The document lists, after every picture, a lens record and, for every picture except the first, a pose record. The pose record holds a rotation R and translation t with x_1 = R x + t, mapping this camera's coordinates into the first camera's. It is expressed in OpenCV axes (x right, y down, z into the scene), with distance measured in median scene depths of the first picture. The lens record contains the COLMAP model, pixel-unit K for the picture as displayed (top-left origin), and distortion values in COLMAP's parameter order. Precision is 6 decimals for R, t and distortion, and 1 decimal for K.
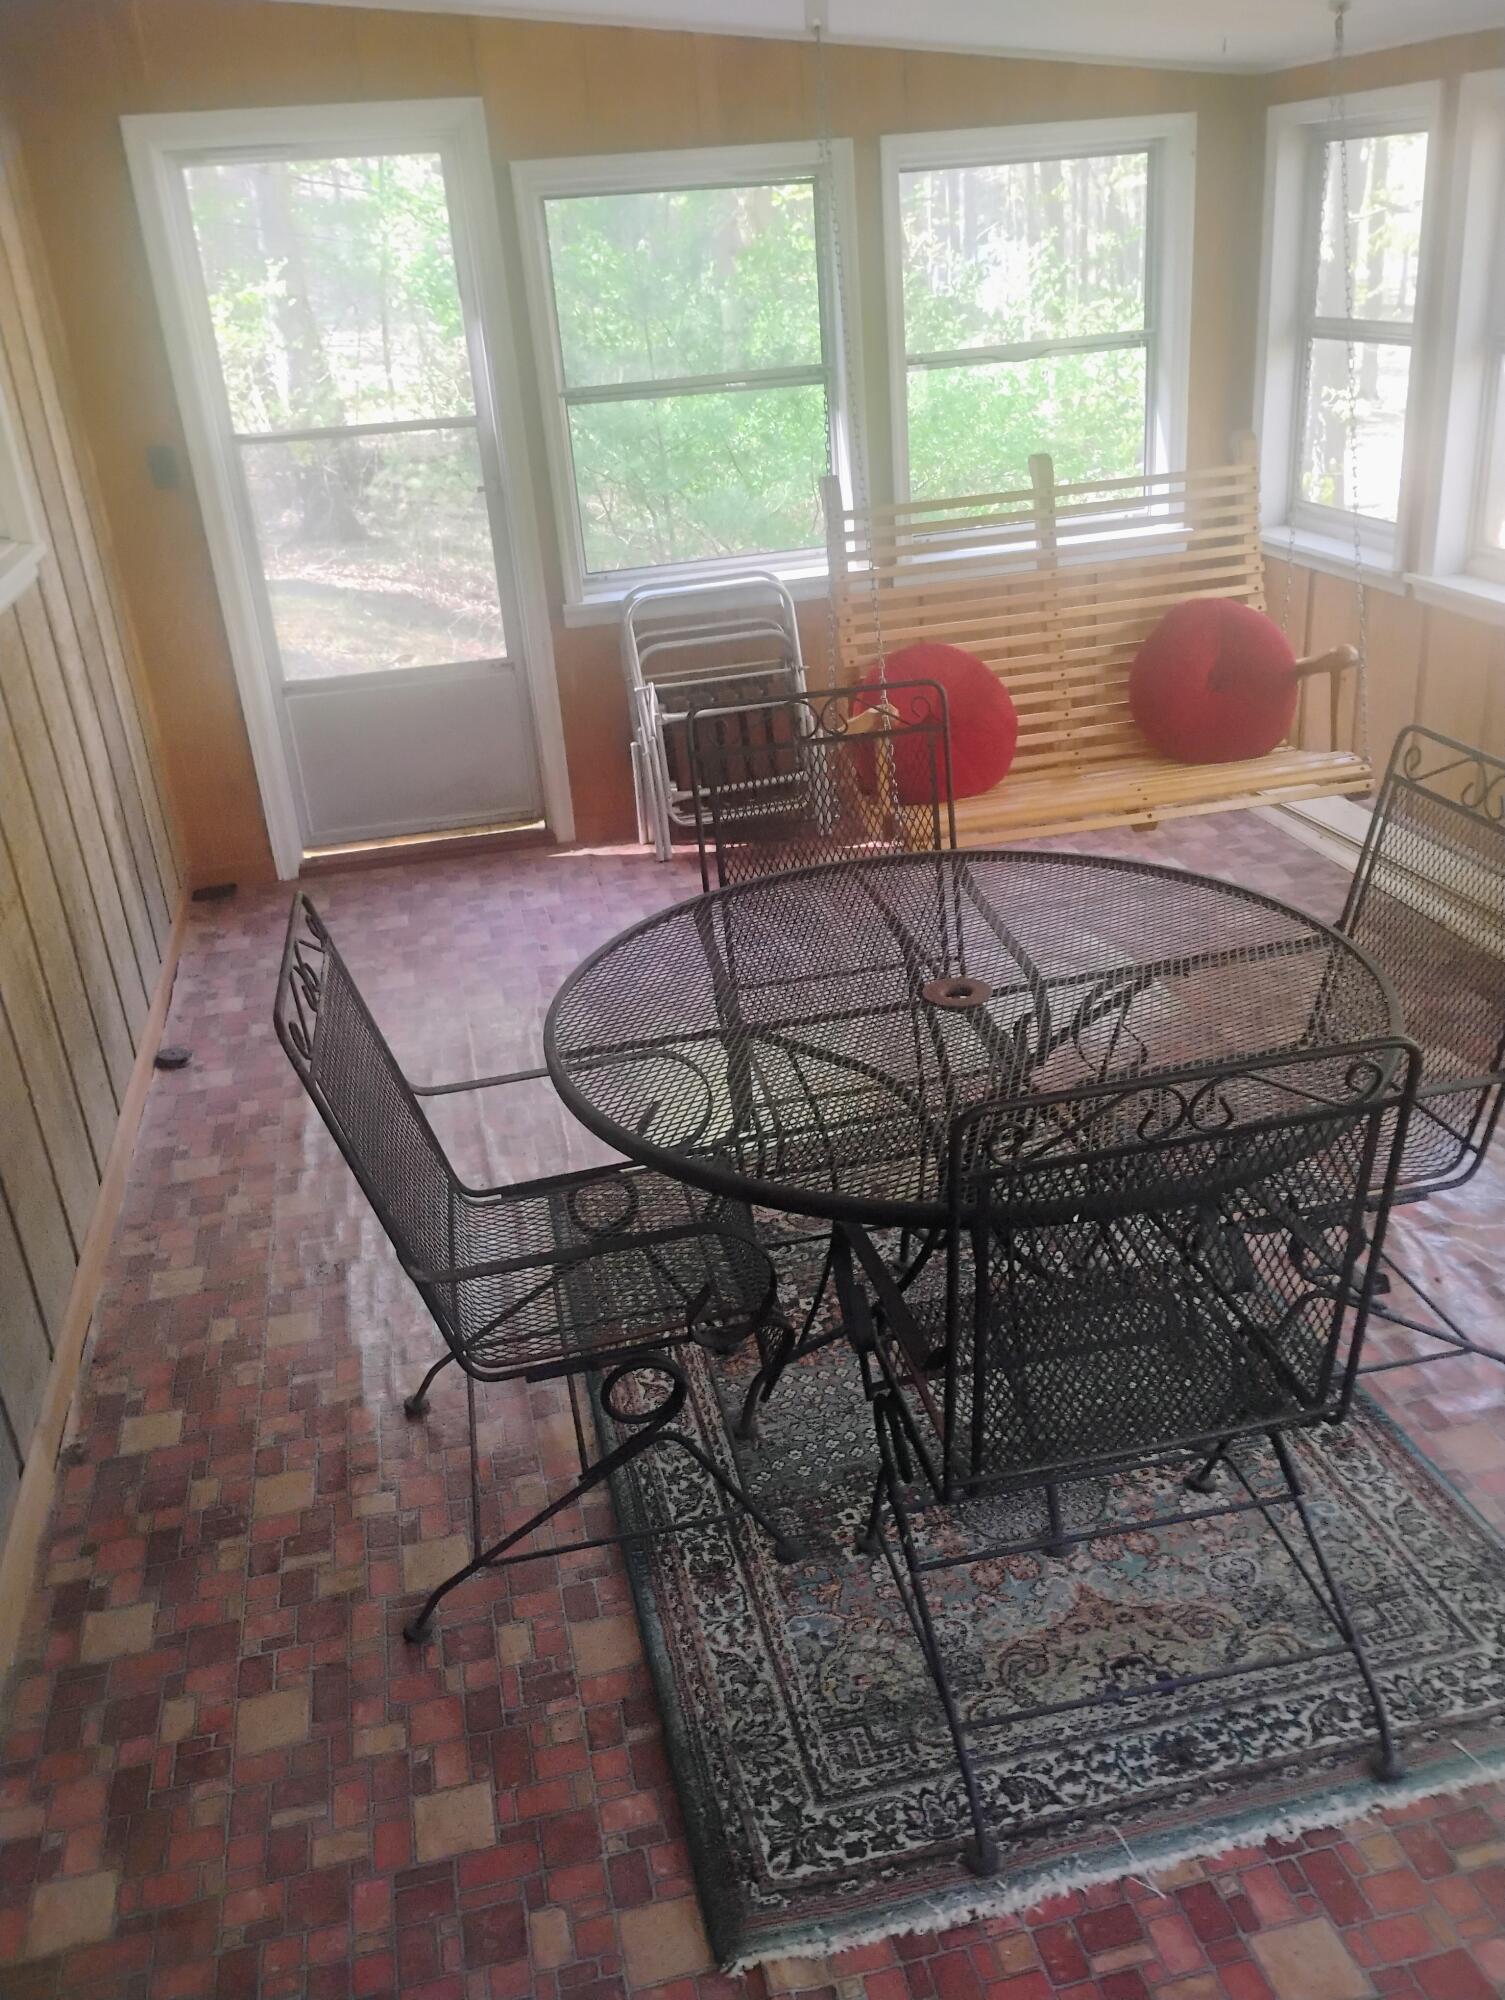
lens RADIAL K [[1663.2, 0, 752.5], [0, 1663.2, 1000.0], [0, 0, 1]] dist [0.087771, -0.122112]
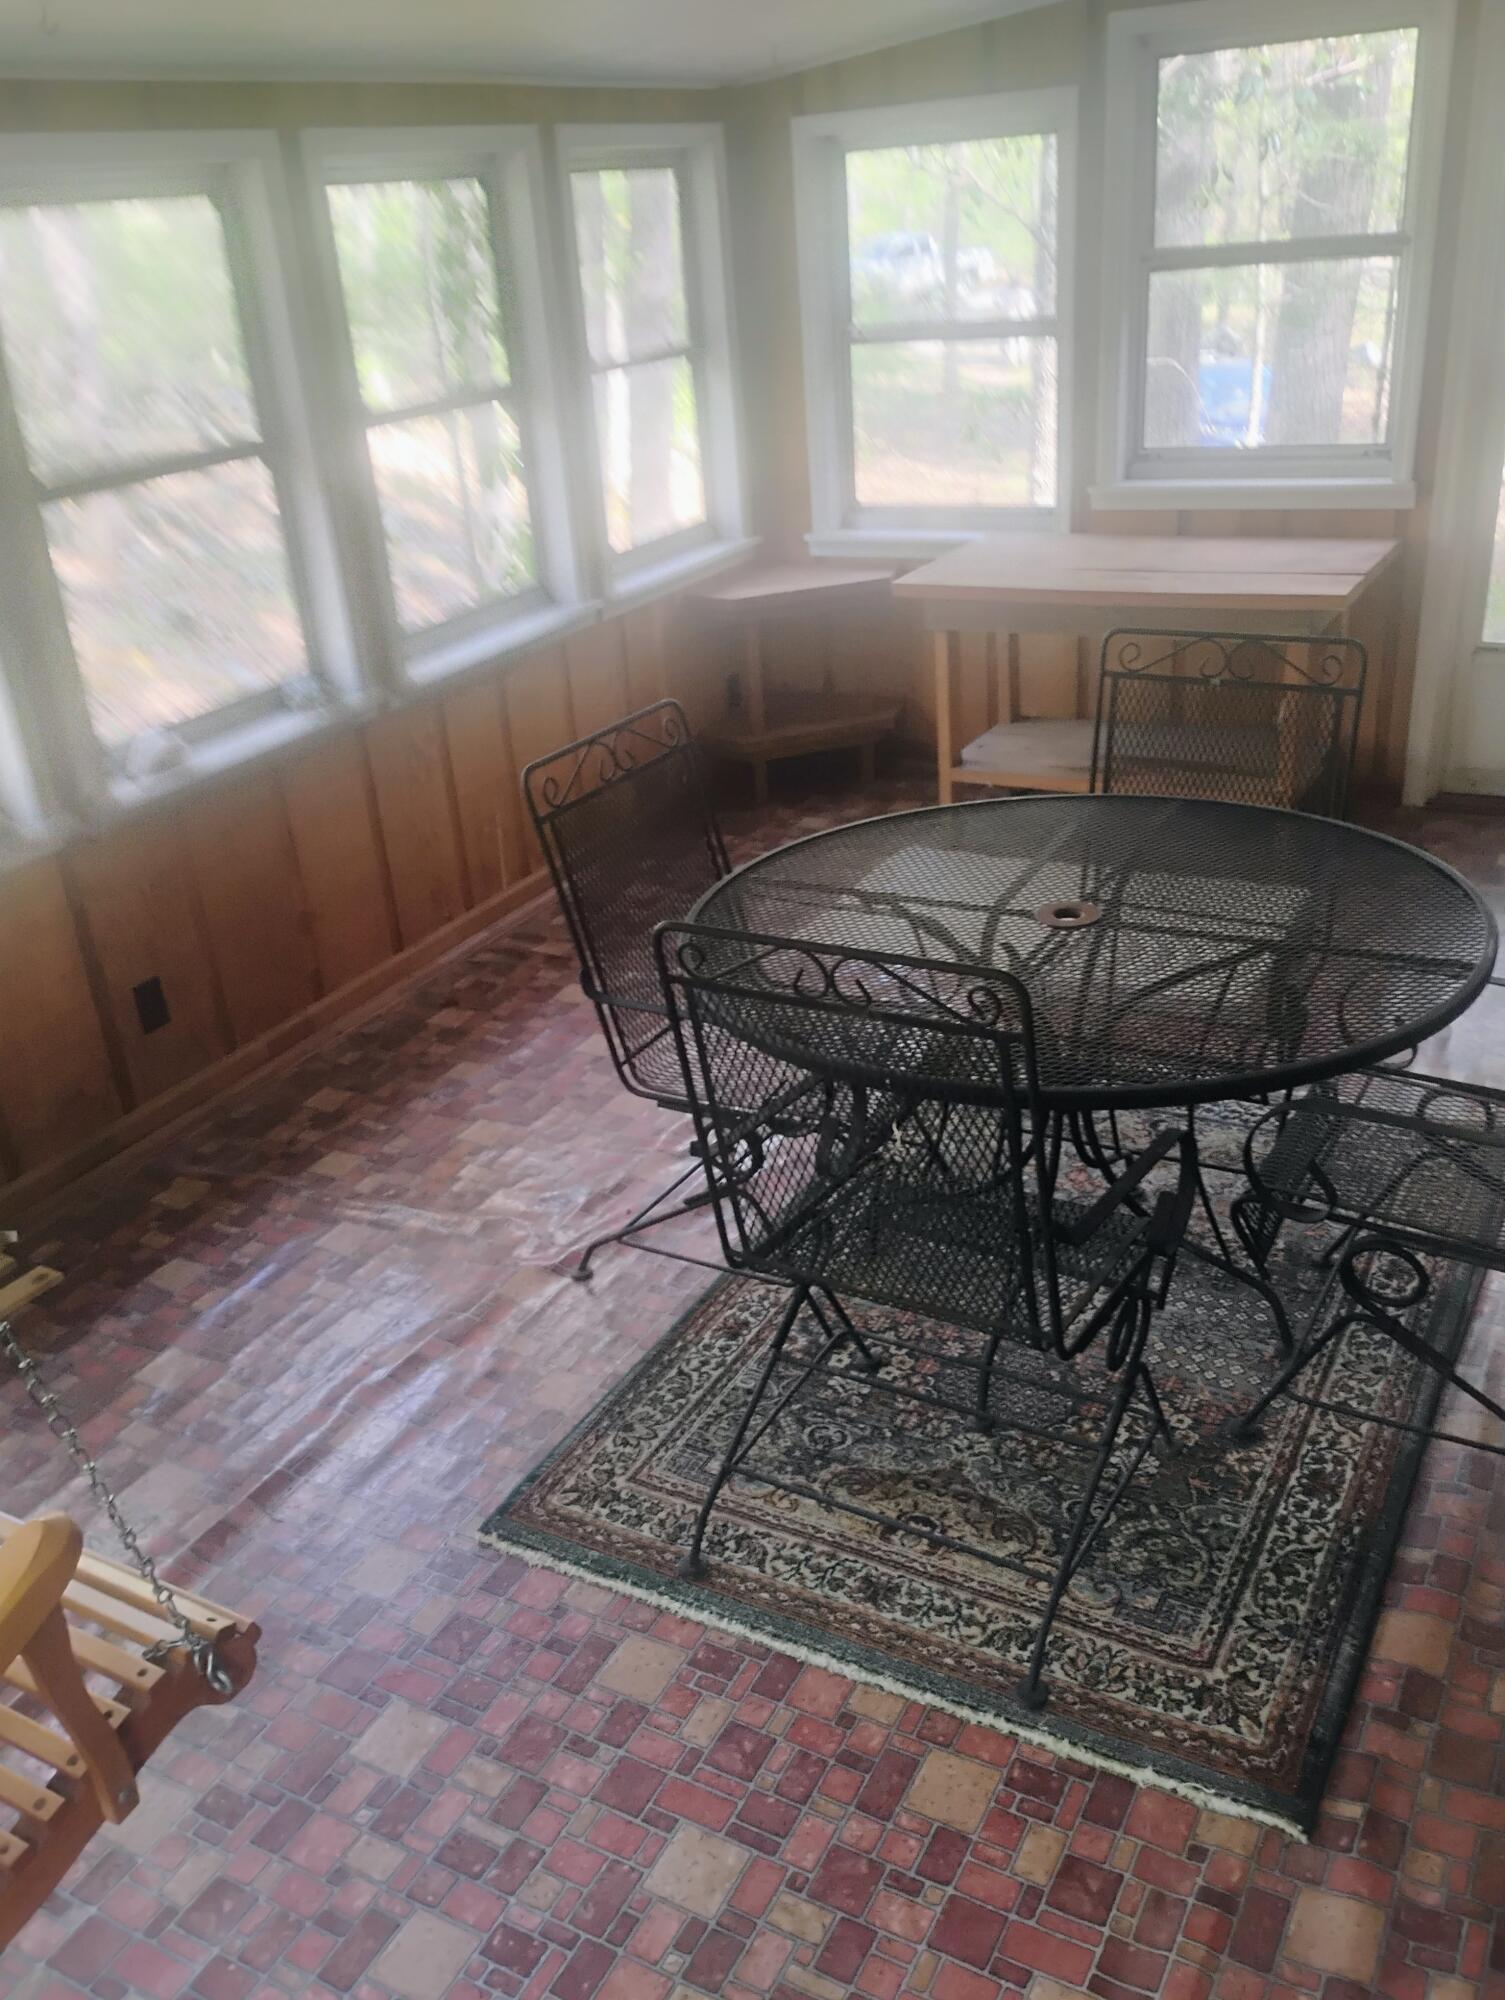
lens RADIAL K [[1663.2, 0, 752.5], [0, 1663.2, 1000.0], [0, 0, 1]] dist [0.087771, -0.122112]
pose [[-0.732428, -0.230750, 0.640549, -0.353392], [0.351180, 0.677966, 0.645782, -0.632254], [-0.583285, 0.697937, -0.415527, 1.393683]]
